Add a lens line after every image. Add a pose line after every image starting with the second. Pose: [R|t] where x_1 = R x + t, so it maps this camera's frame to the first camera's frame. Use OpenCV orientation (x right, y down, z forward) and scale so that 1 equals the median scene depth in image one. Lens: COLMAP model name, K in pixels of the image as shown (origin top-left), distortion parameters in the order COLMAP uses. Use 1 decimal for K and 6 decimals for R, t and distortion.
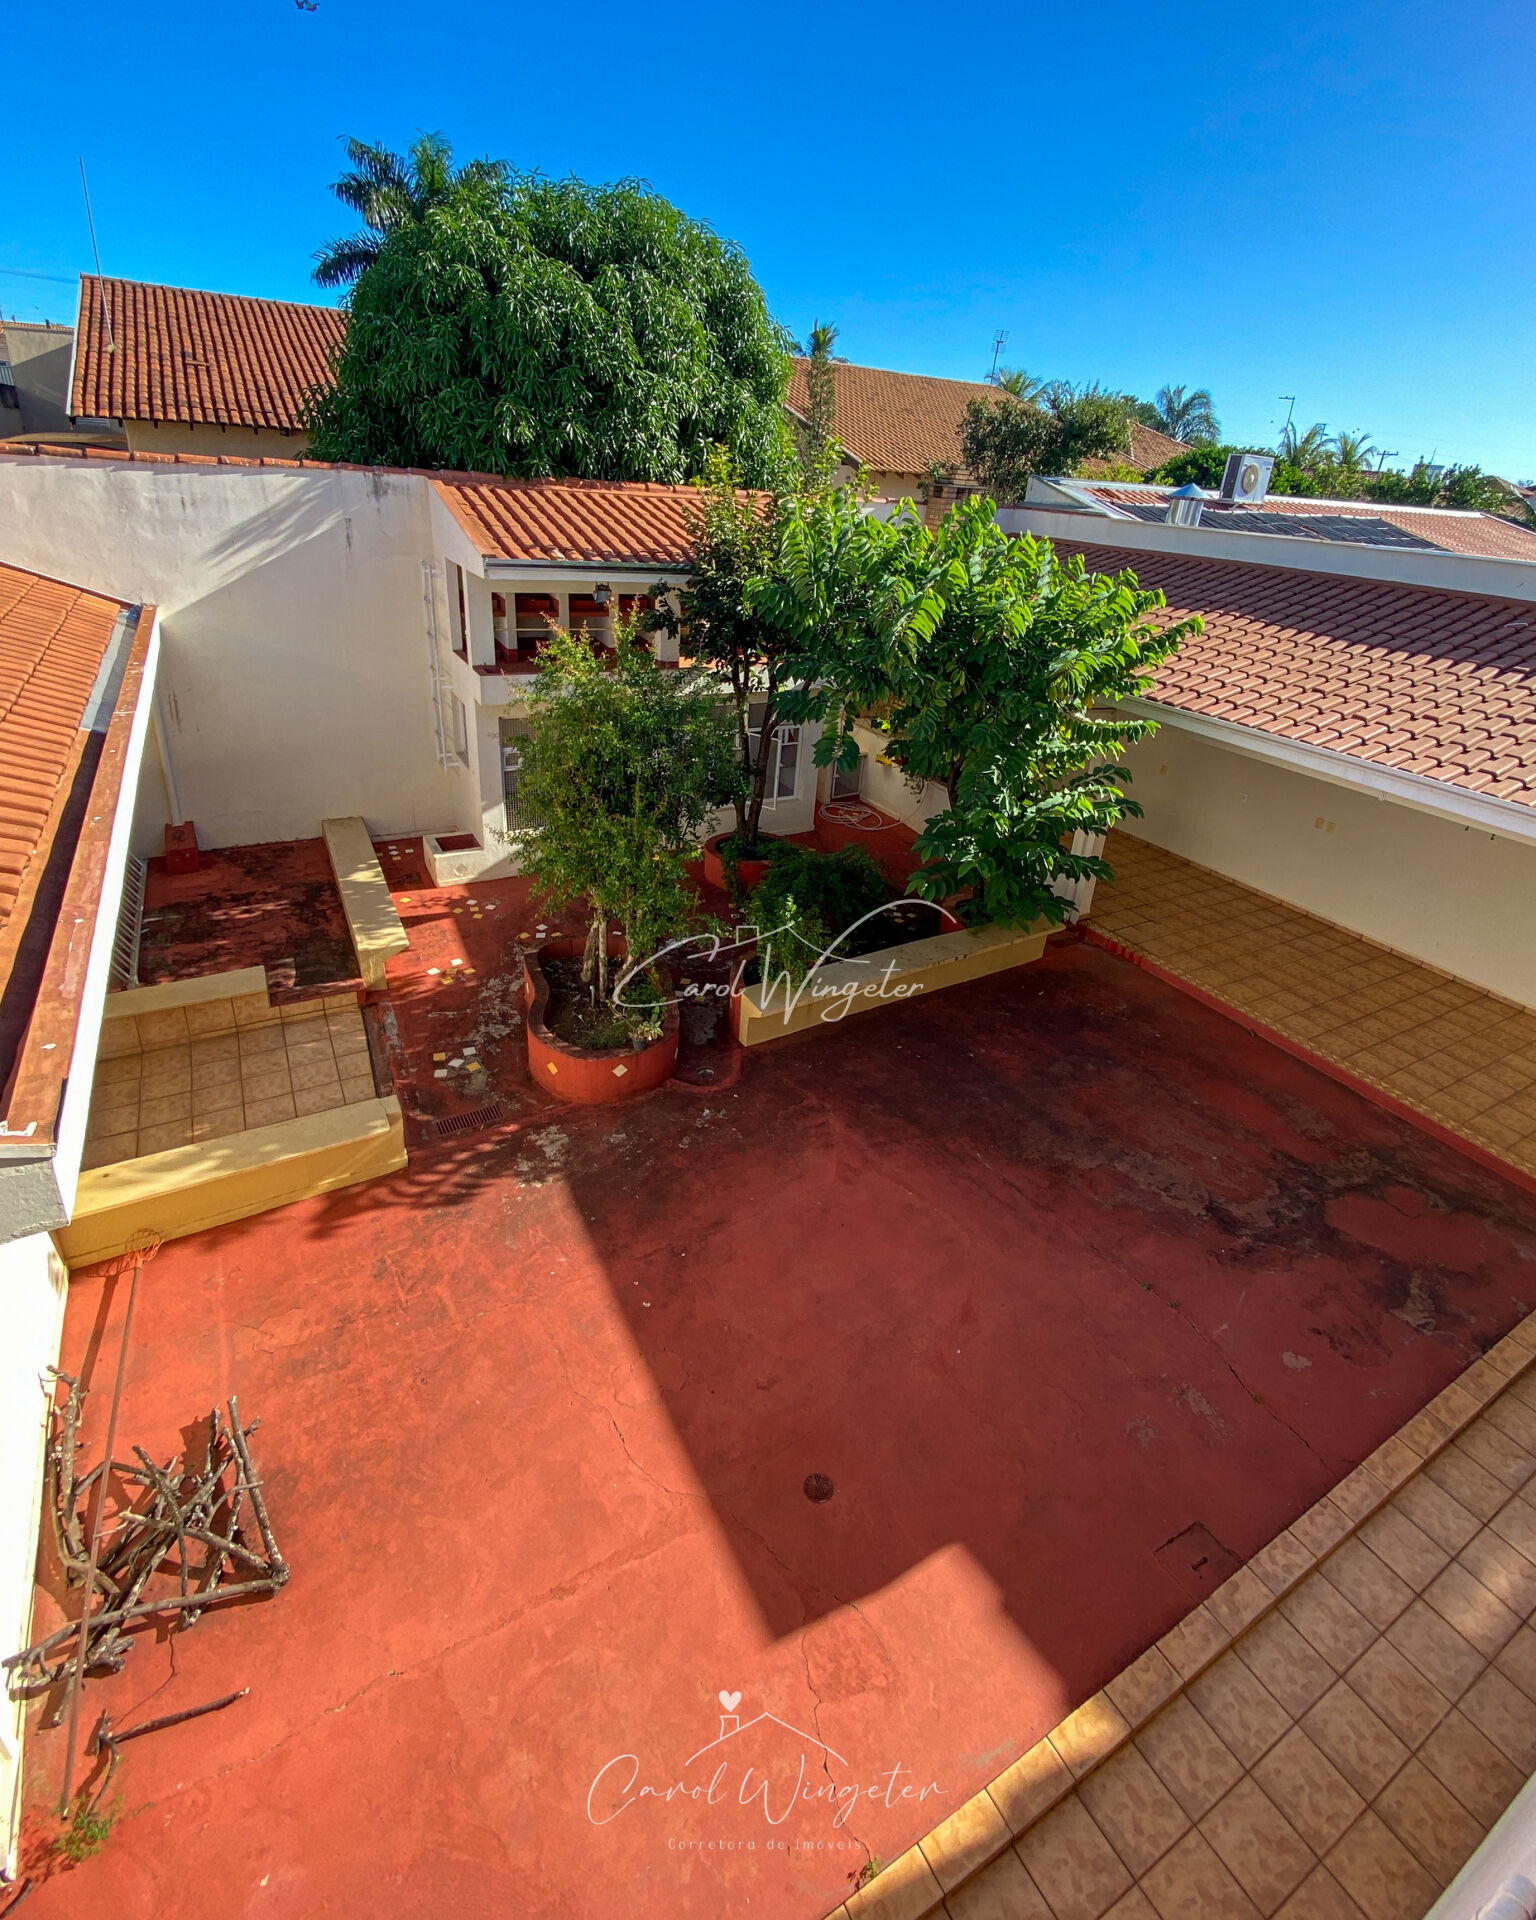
lens RADIAL K [[891.1, 0, 787.2], [0, 891.1, 877.7], [0, 0, 1]] dist [-0.009185, -0.006498]
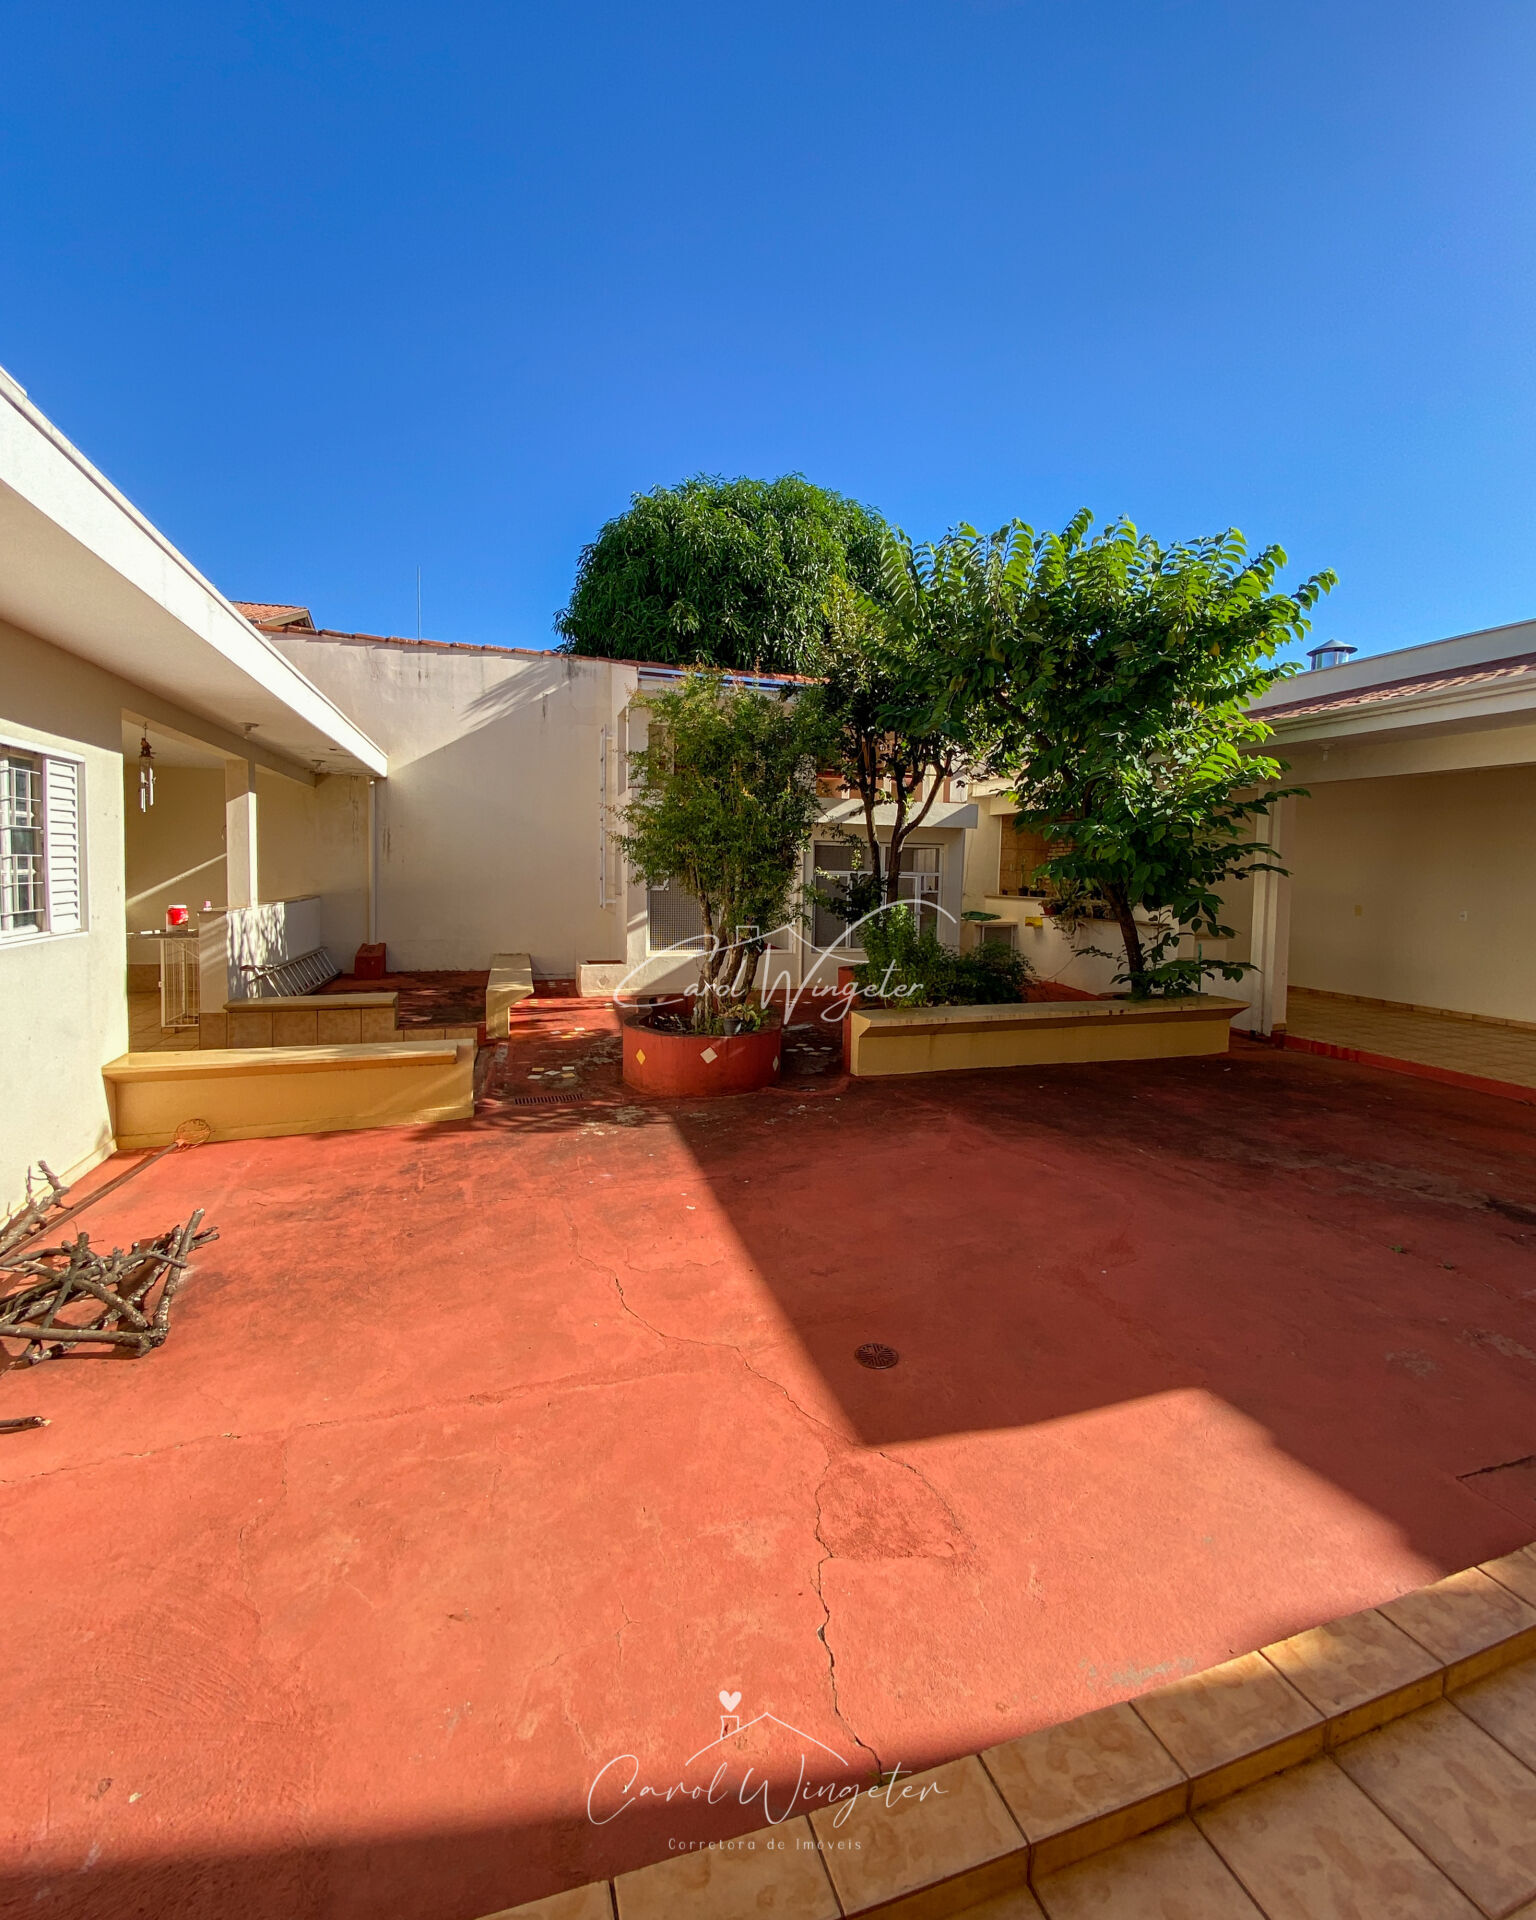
lens RADIAL K [[847.3, 0, 775.2], [0, 847.3, 914.9], [0, 0, 1]] dist [0.015603, -0.019105]
pose [[0.974240, -0.045264, -0.220926, 0.084733], [-0.036495, 0.935093, -0.352519, 0.433025], [0.222543, 0.351500, 0.909353, 0.195644]]
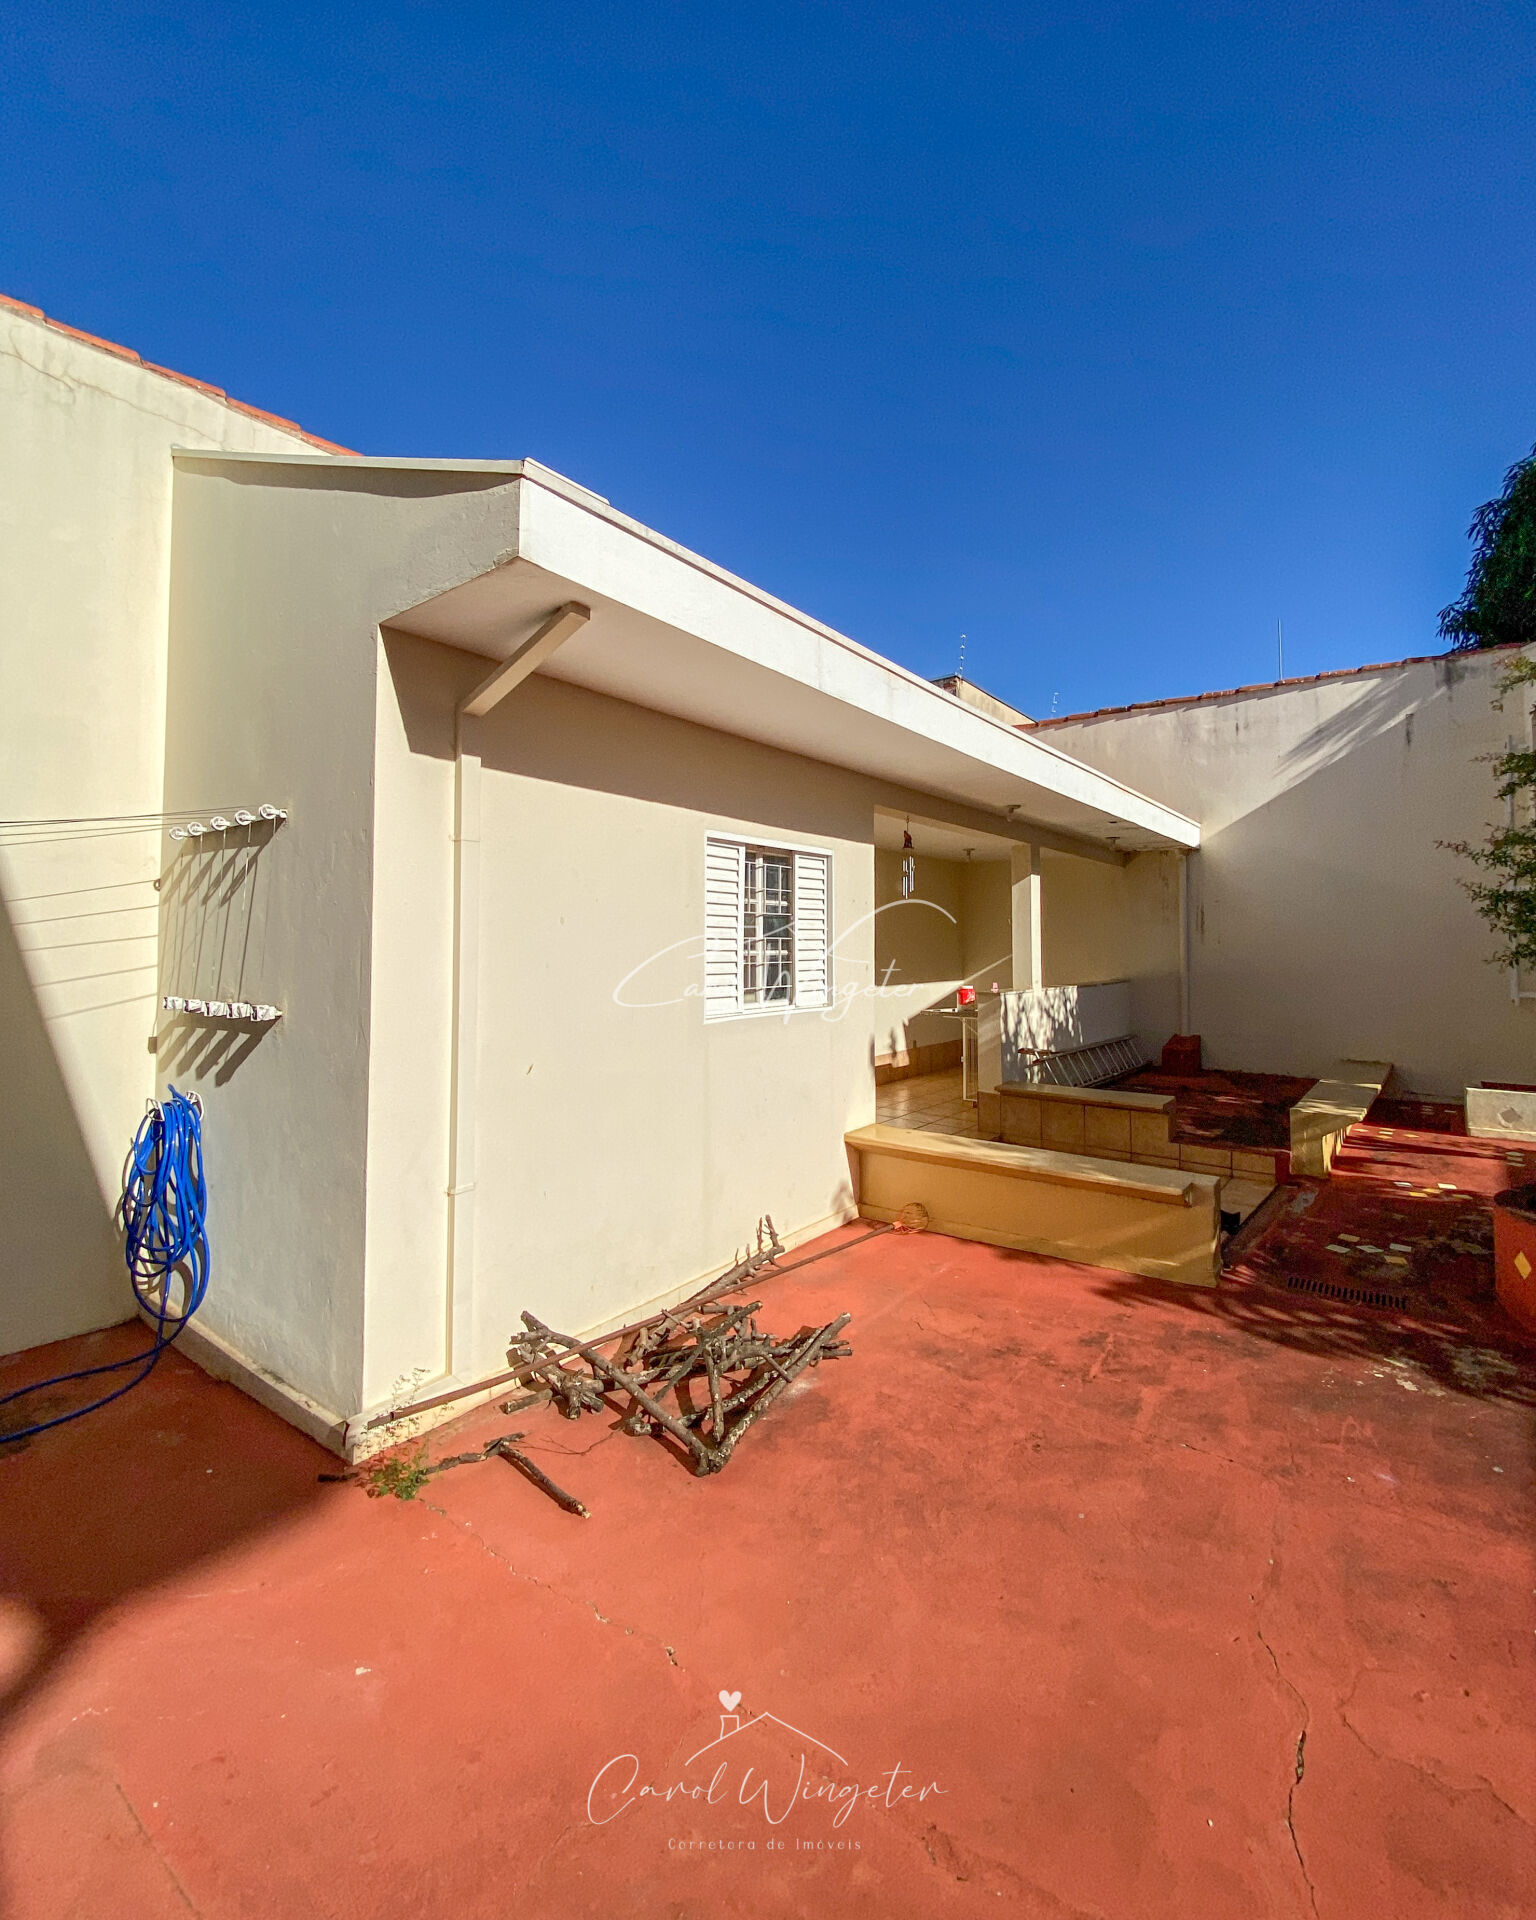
lens RADIAL K [[847.3, 0, 772.5], [0, 847.3, 918.7], [0, 0, 1]] dist [0.015603, -0.019105]
pose [[0.369807, -0.104049, -0.923264, 0.070522], [-0.344278, 0.907625, -0.240184, 0.345251], [0.862969, 0.406682, 0.299824, 0.411722]]
